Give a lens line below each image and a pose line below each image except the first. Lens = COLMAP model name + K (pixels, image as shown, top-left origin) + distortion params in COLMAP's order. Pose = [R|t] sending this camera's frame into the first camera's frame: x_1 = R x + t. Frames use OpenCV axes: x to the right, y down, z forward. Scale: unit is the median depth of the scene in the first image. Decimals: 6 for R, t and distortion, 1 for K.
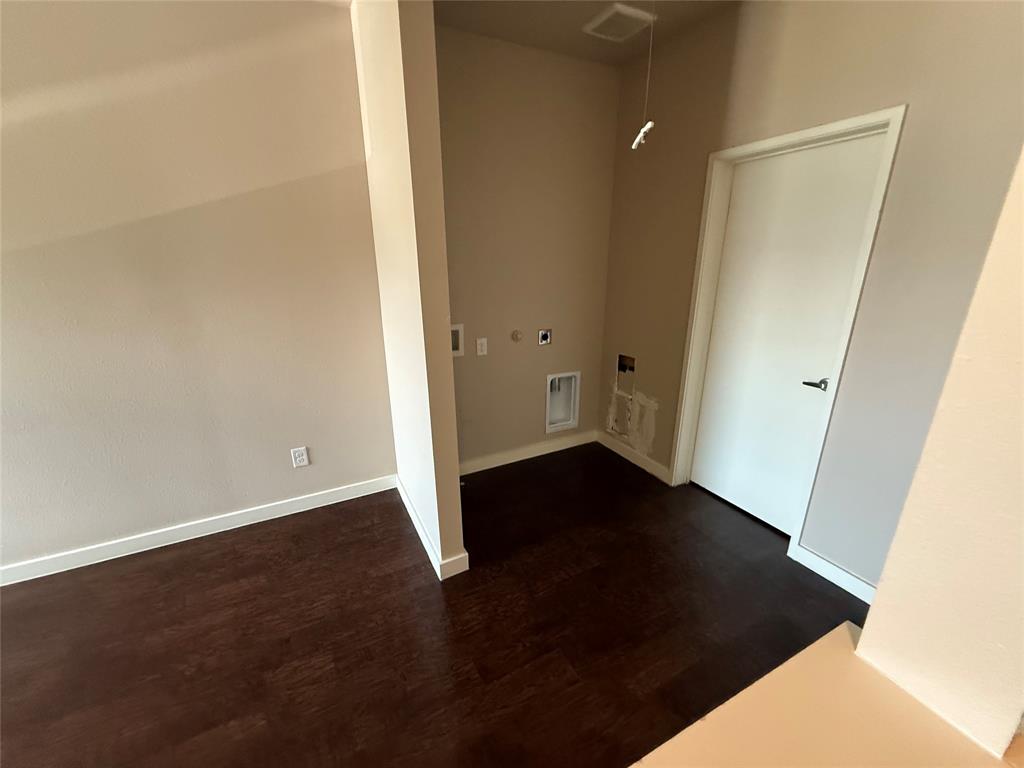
lens RADIAL K [[411.3, 0, 513.2], [0, 411.3, 387.9], [0, 0, 1]] dist [-0.002199, -0.000171]
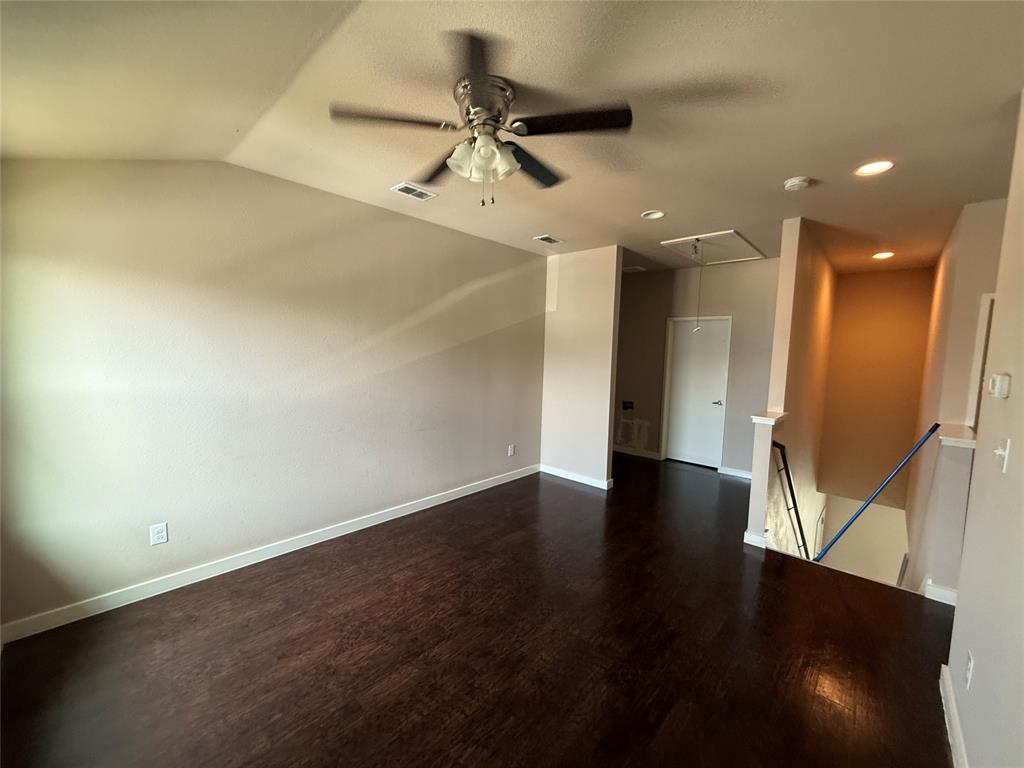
lens RADIAL K [[411.3, 0, 513.2], [0, 411.3, 387.9], [0, 0, 1]] dist [-0.002199, -0.000171]
pose [[0.937681, -0.004022, 0.347474, -1.052526], [0.077226, 0.977340, -0.197087, 0.233053], [-0.338807, 0.211639, 0.916744, -0.750815]]
